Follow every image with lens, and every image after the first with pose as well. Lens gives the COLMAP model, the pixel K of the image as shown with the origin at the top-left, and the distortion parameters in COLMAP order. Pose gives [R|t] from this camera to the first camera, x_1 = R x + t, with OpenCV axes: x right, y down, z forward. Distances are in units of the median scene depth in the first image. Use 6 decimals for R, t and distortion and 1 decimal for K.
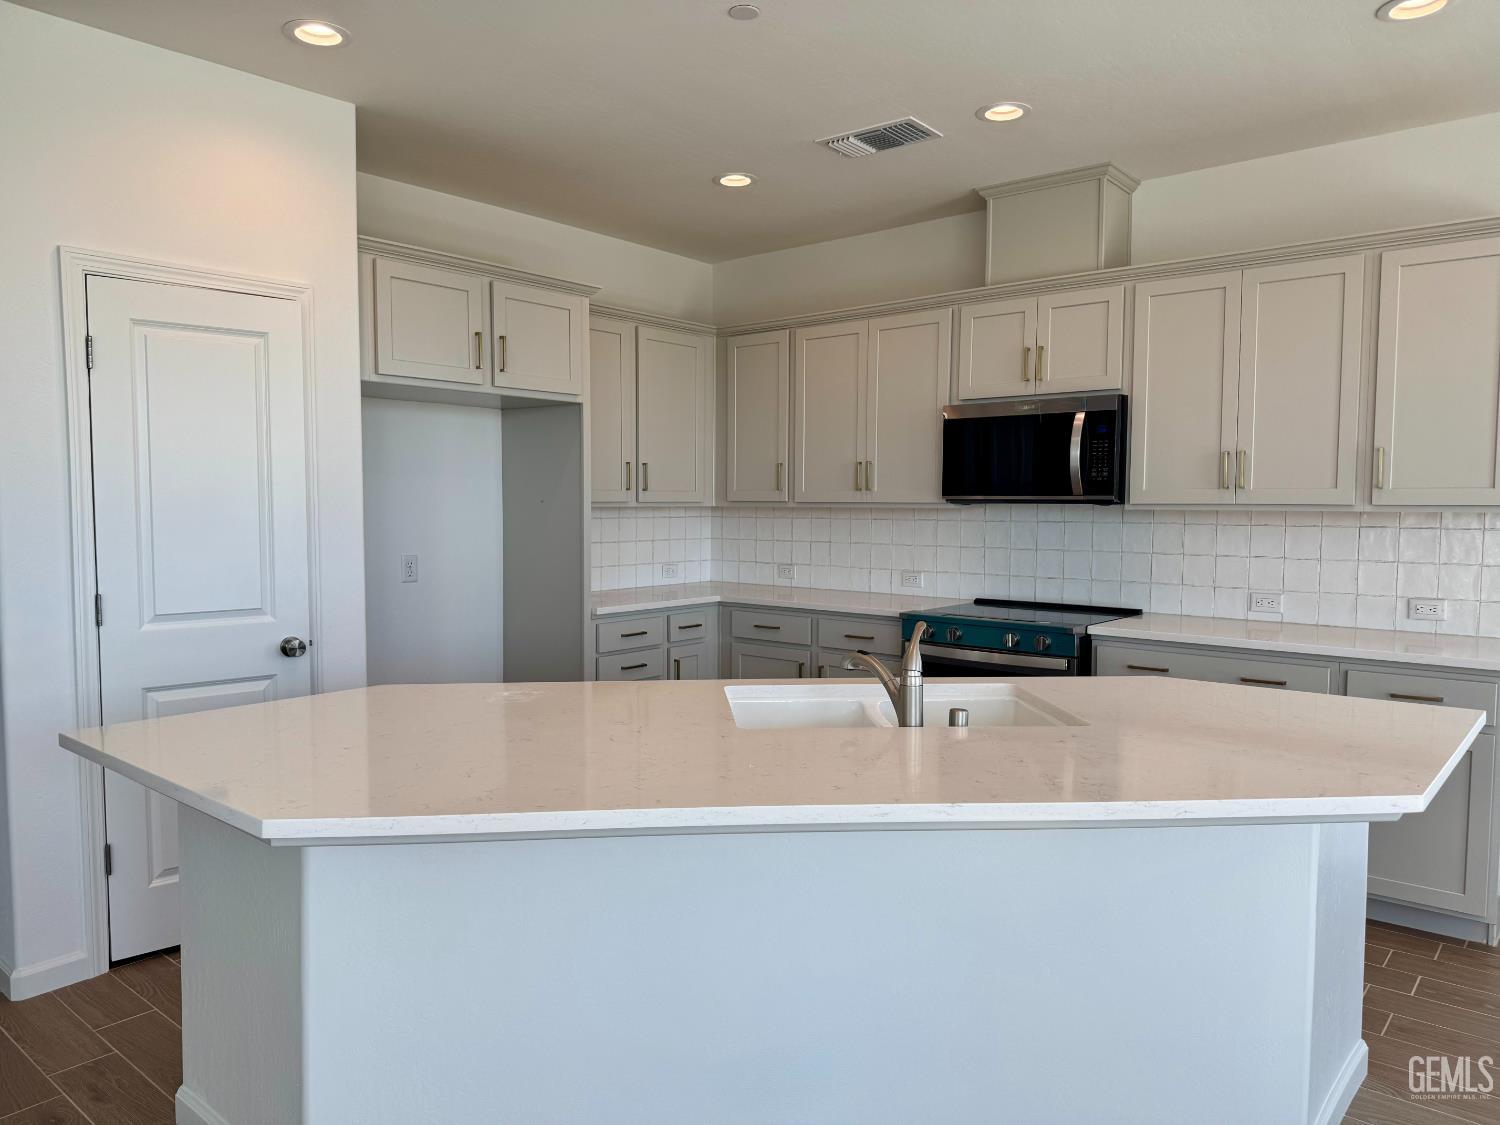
lens RADIAL K [[1051.0, 0, 744.4], [0, 1051.0, 566.6], [0, 0, 1]] dist [0.104054, -0.127538]
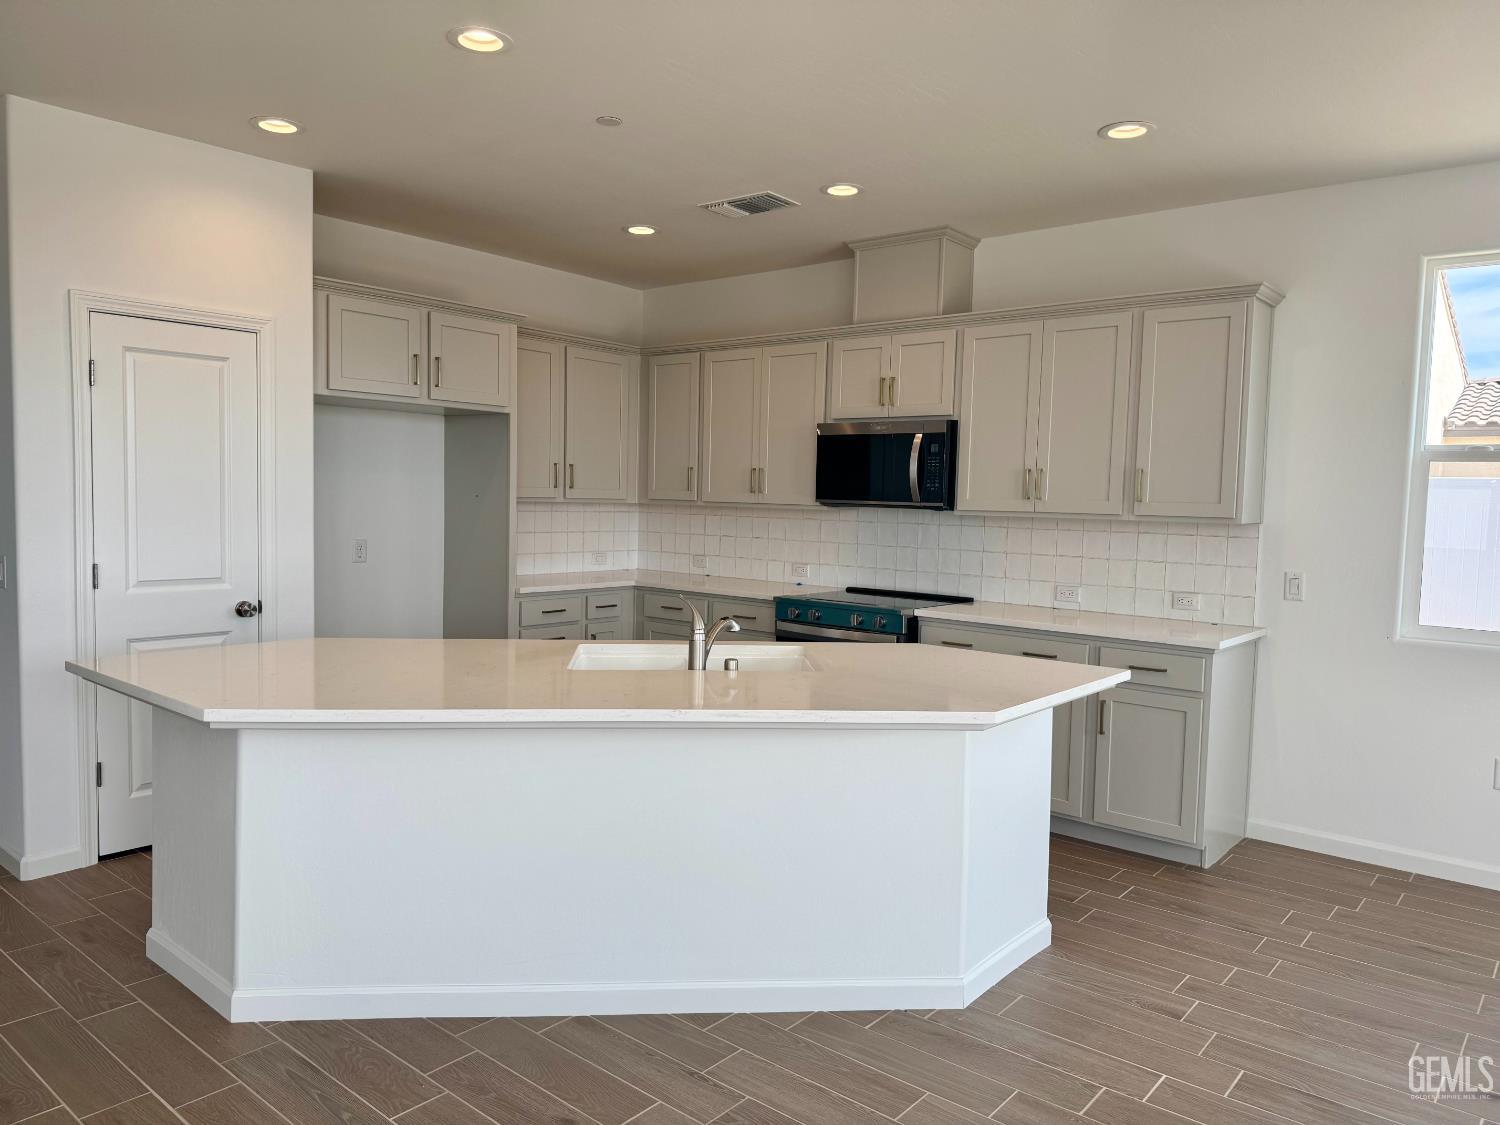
lens RADIAL K [[1050.6, 0, 749.7], [0, 1050.6, 562.3], [0, 0, 1]] dist [0.142776, -0.206551]
pose [[0.999738, 0.020849, 0.009443, 0.113782], [-0.020861, 0.999782, 0.001186, 0.004252], [-0.009416, -0.001383, 0.999955, -0.198368]]
